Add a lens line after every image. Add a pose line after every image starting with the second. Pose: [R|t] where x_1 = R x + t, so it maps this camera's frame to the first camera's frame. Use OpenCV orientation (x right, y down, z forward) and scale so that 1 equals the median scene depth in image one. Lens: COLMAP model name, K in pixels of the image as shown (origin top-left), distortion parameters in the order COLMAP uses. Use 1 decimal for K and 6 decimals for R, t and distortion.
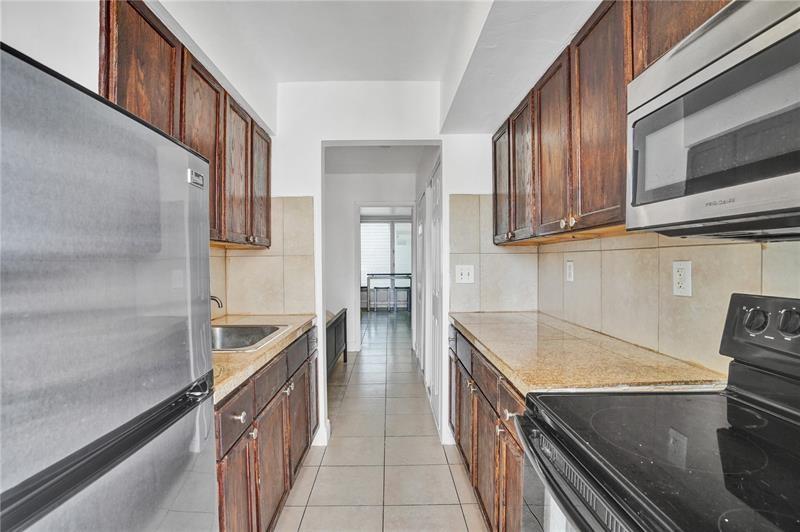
lens RADIAL K [[380.7, 0, 396.3], [0, 380.7, 267.4], [0, 0, 1]] dist [-0.054001, 0.018174]
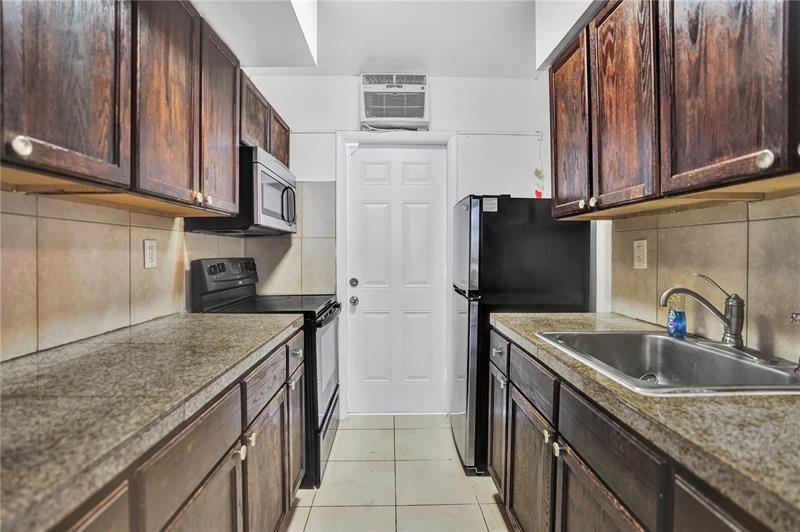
lens RADIAL K [[383.3, 0, 404.0], [0, 383.3, 260.1], [0, 0, 1]] dist [-0.072099, 0.029304]
pose [[-0.999379, 0.011300, -0.033366, -0.020636], [0.010162, 0.999367, 0.034101, 0.015021], [0.033730, 0.033741, -0.998861, 2.017164]]
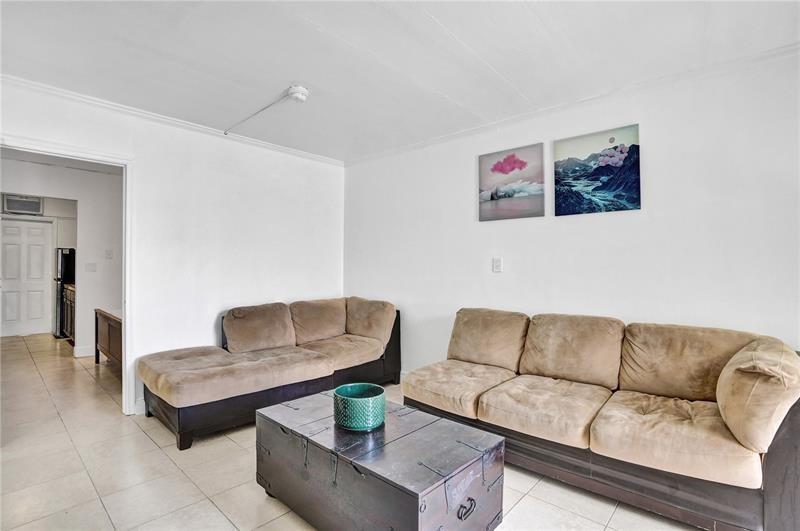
lens RADIAL K [[380.7, 0, 396.3], [0, 380.7, 266.9], [0, 0, 1]] dist [-0.054001, 0.018174]
pose [[-0.672477, -0.002987, -0.740112, 0.201325], [-0.014364, 0.999856, 0.009015, -0.048339], [0.739978, 0.016694, -0.672424, 6.332139]]
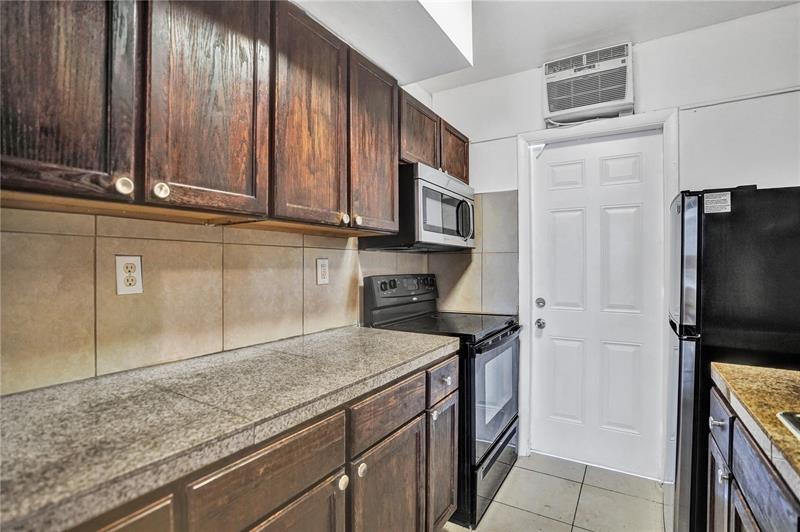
lens RADIAL K [[385.9, 0, 404.3], [0, 385.9, 268.3], [0, 0, 1]] dist [-0.073129, 0.029922]
pose [[-0.857244, 0.004643, 0.514890, -0.191359], [0.015984, 0.999717, 0.017597, -0.001549], [-0.514663, 0.023315, -0.857076, 1.834432]]
